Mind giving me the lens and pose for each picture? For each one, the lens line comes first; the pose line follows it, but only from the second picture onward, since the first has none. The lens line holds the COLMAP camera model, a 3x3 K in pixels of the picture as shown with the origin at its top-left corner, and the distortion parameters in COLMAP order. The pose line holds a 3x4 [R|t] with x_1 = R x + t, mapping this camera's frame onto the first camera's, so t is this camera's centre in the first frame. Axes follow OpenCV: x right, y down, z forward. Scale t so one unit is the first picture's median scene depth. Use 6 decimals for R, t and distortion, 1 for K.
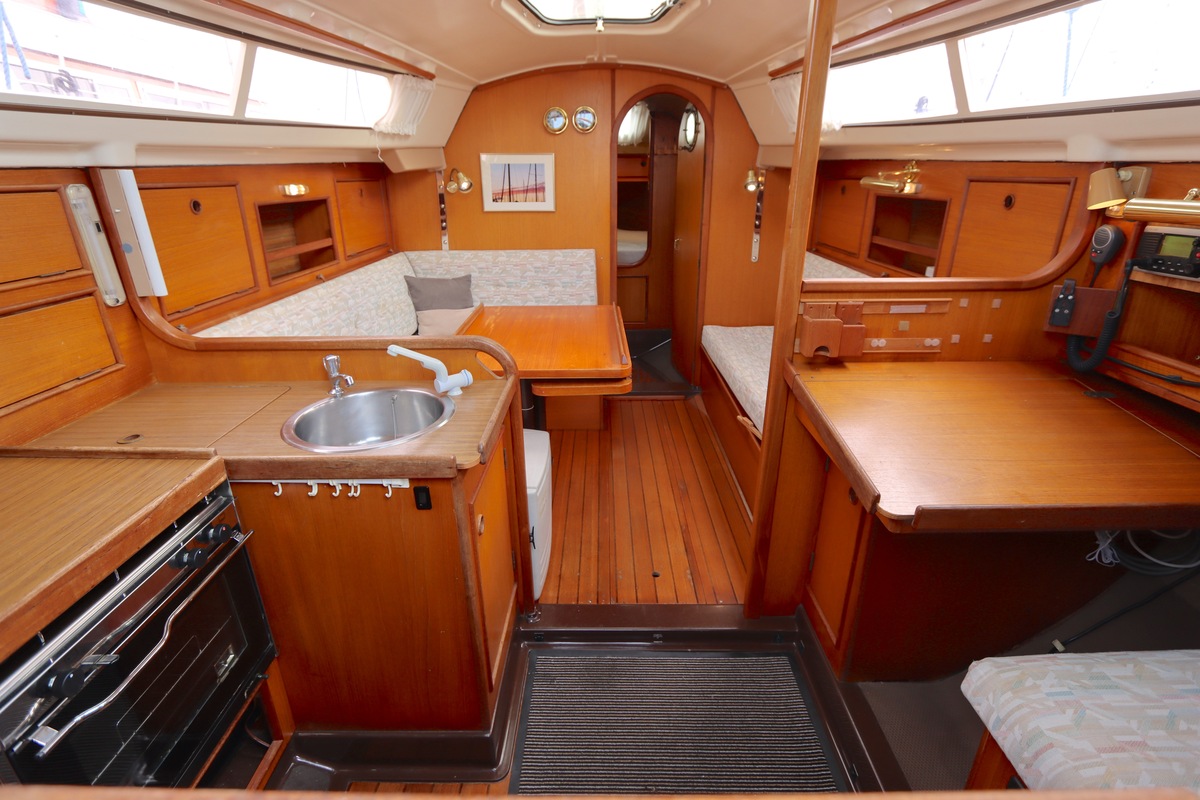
lens RADIAL K [[571.3, 0, 600.5], [0, 571.3, 395.1], [0, 0, 1]] dist [-0.024755, 0.005970]
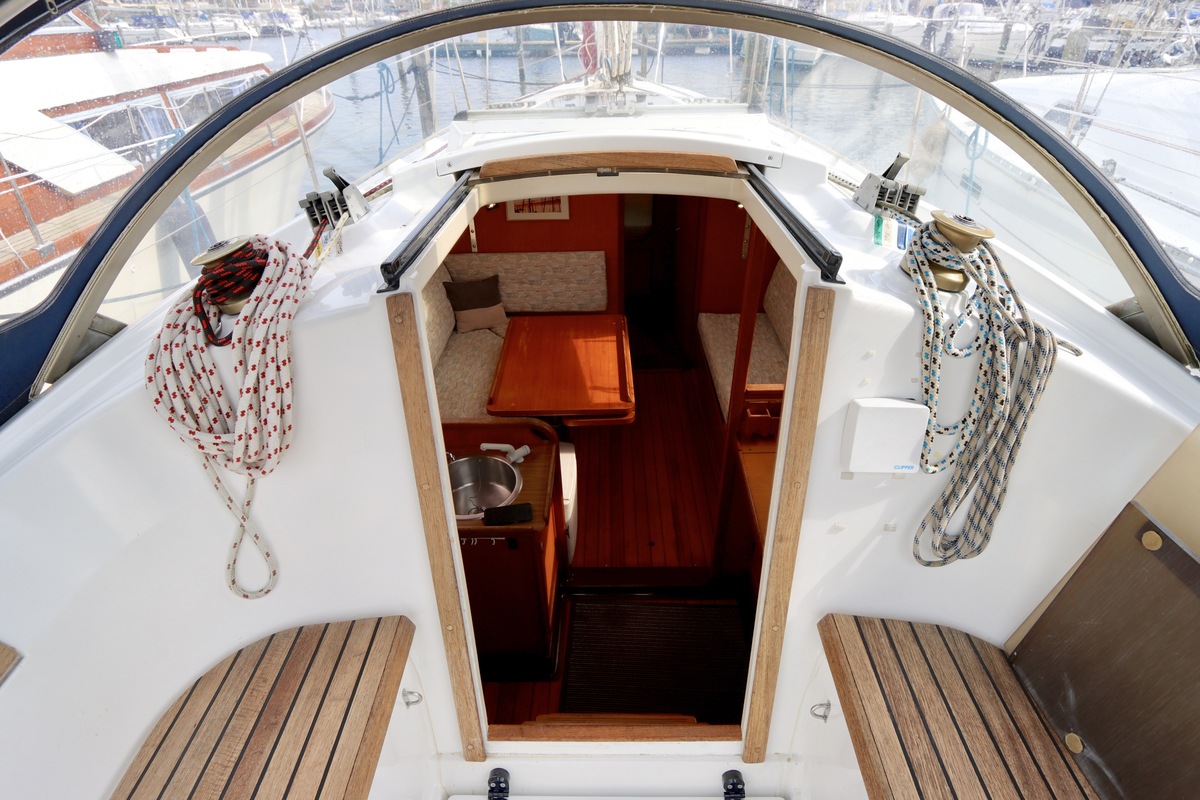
lens RADIAL K [[603.7, 0, 598.1], [0, 603.7, 394.8], [0, 0, 1]] dist [-0.007767, 0.000841]
pose [[0.999788, -0.009603, -0.018207, -0.005240], [0.013190, 0.977933, 0.208504, -0.307261], [0.015803, -0.208700, 0.977852, -0.337715]]
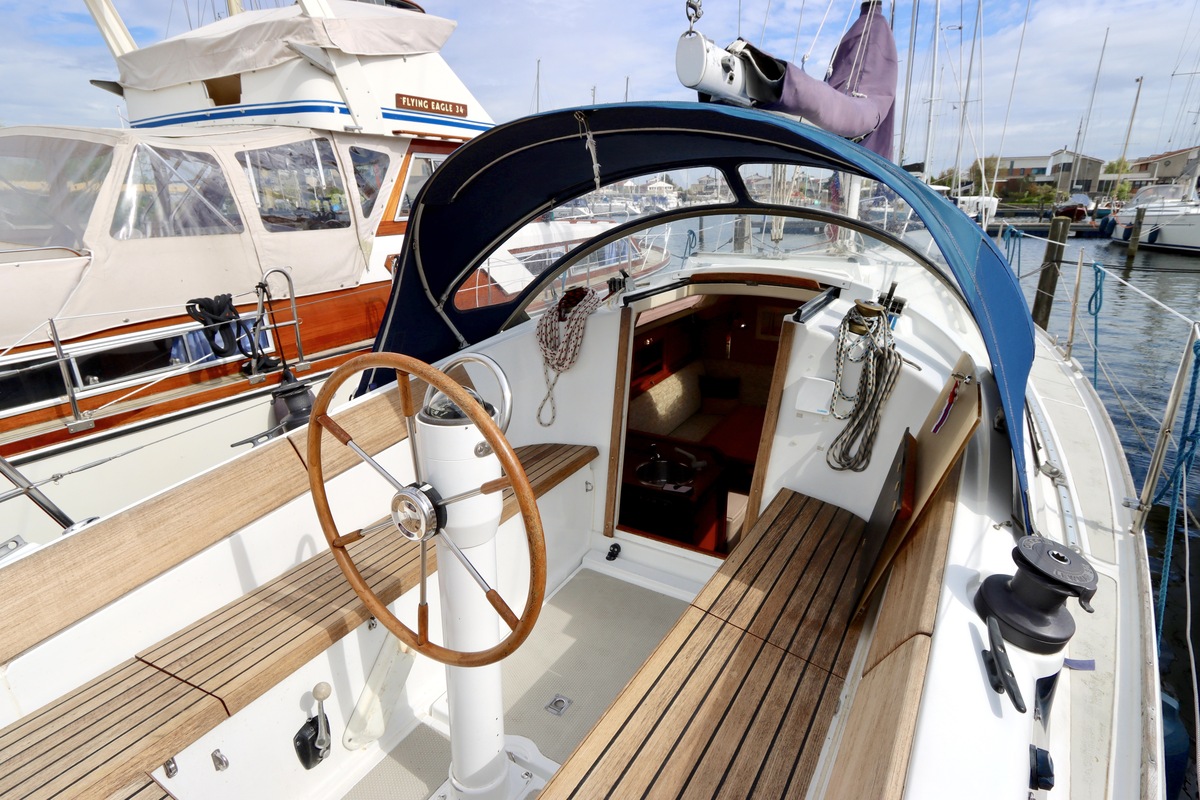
lens RADIAL K [[603.9, 0, 586.7], [0, 603.9, 405.7], [0, 0, 1]] dist [-0.019054, -0.000632]
pose [[0.851850, 0.154137, -0.500593, 0.325550], [-0.167189, 0.985741, 0.019015, -0.142585], [0.496386, 0.067495, 0.865474, -0.829277]]
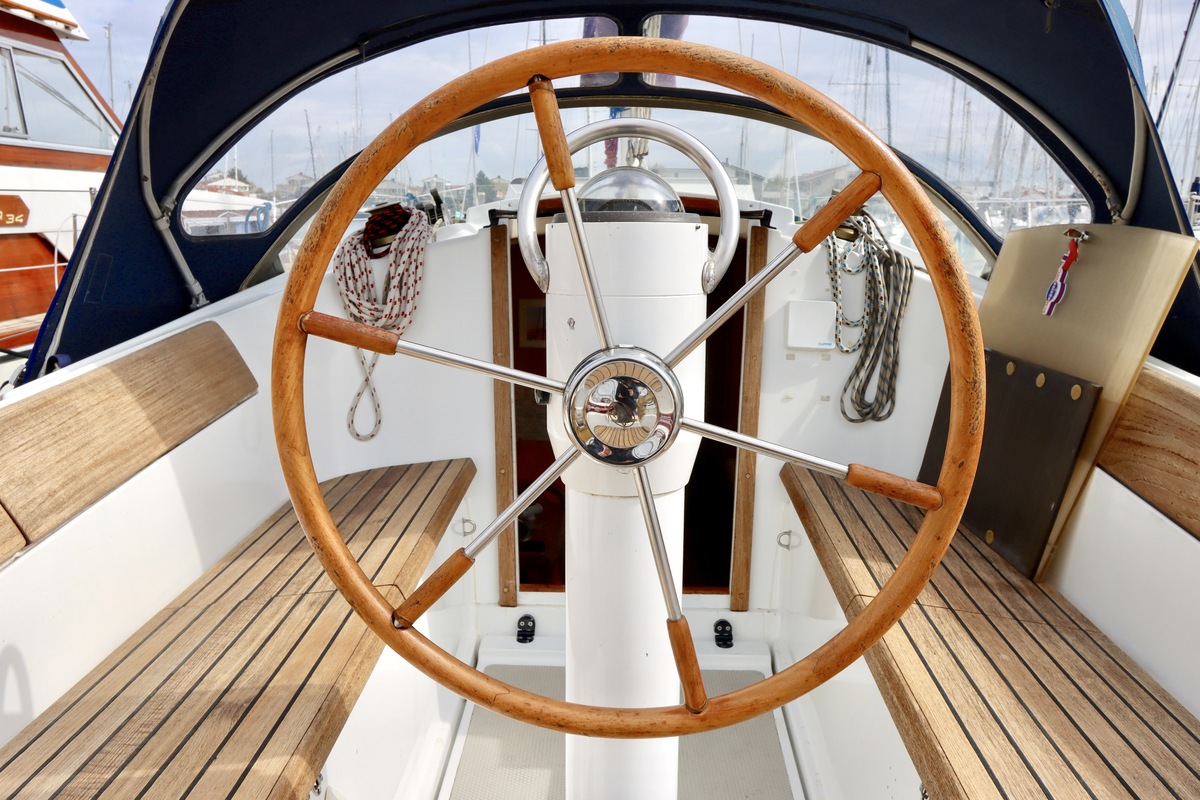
lens RADIAL K [[884.6, 0, 600.0], [0, 884.6, 384.9], [0, 0, 1]] dist [0.000739, -0.002155]
pose [[0.999427, 0.015840, -0.029897, -0.004641], [-0.020555, 0.986135, -0.164670, 0.013560], [0.026874, 0.165190, 0.985896, -0.811482]]
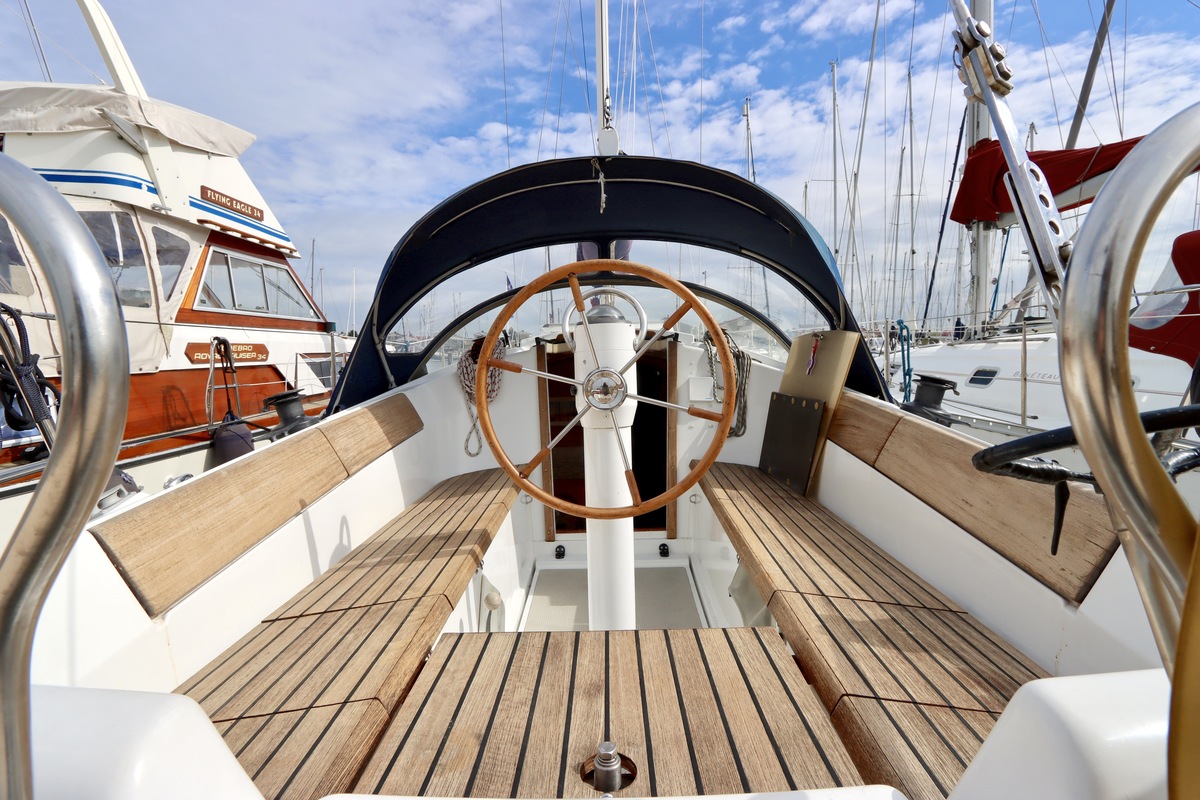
lens RADIAL K [[586.9, 0, 598.3], [0, 586.9, 382.5], [0, 0, 1]] dist [0.018651, -0.014223]
pose [[0.999632, -0.020221, -0.018067, -0.002174], [0.013753, 0.952287, -0.304894, 0.140350], [0.023370, 0.304534, 0.952215, -1.050984]]
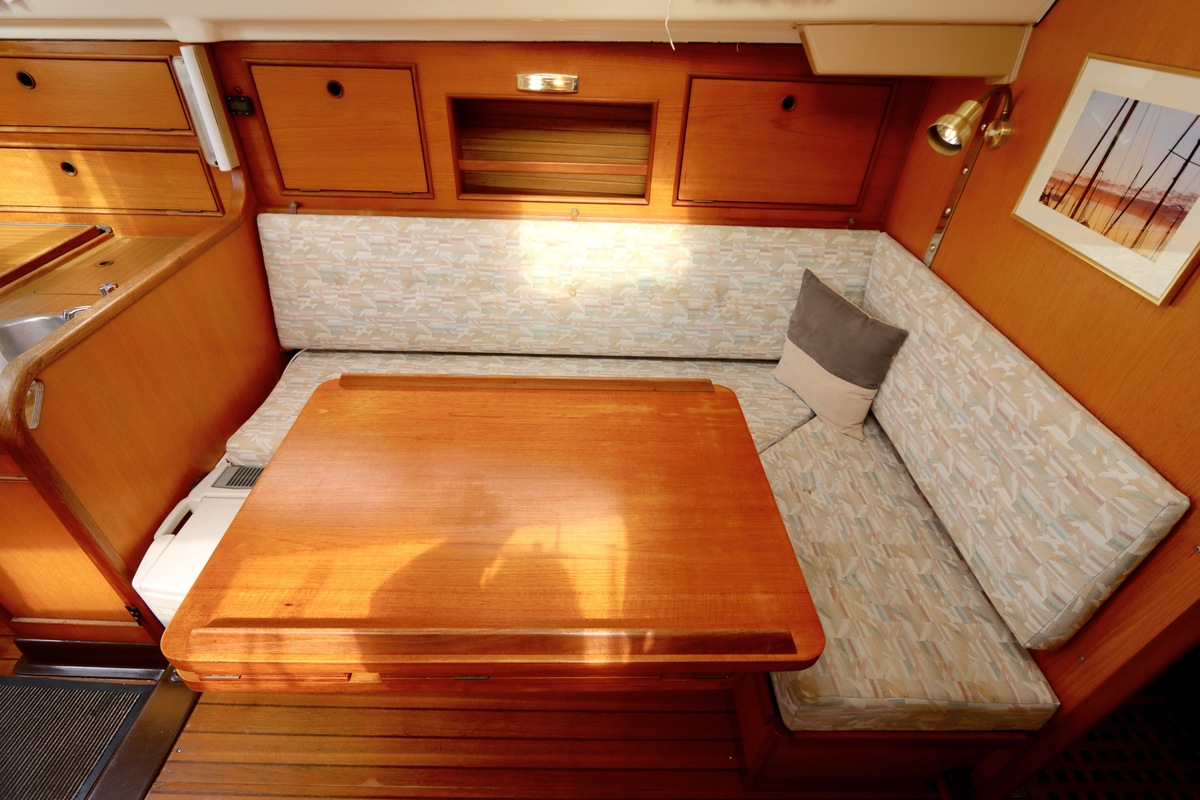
lens RADIAL K [[564.5, 0, 592.5], [0, 564.5, 387.9], [0, 0, 1]] dist [-0.017180, 0.000970]
pose [[0.008162, 0.595351, -0.803424, 0.212138], [-0.390381, 0.741592, 0.545567, -0.441617], [0.920617, 0.309189, 0.238466, 0.919078]]
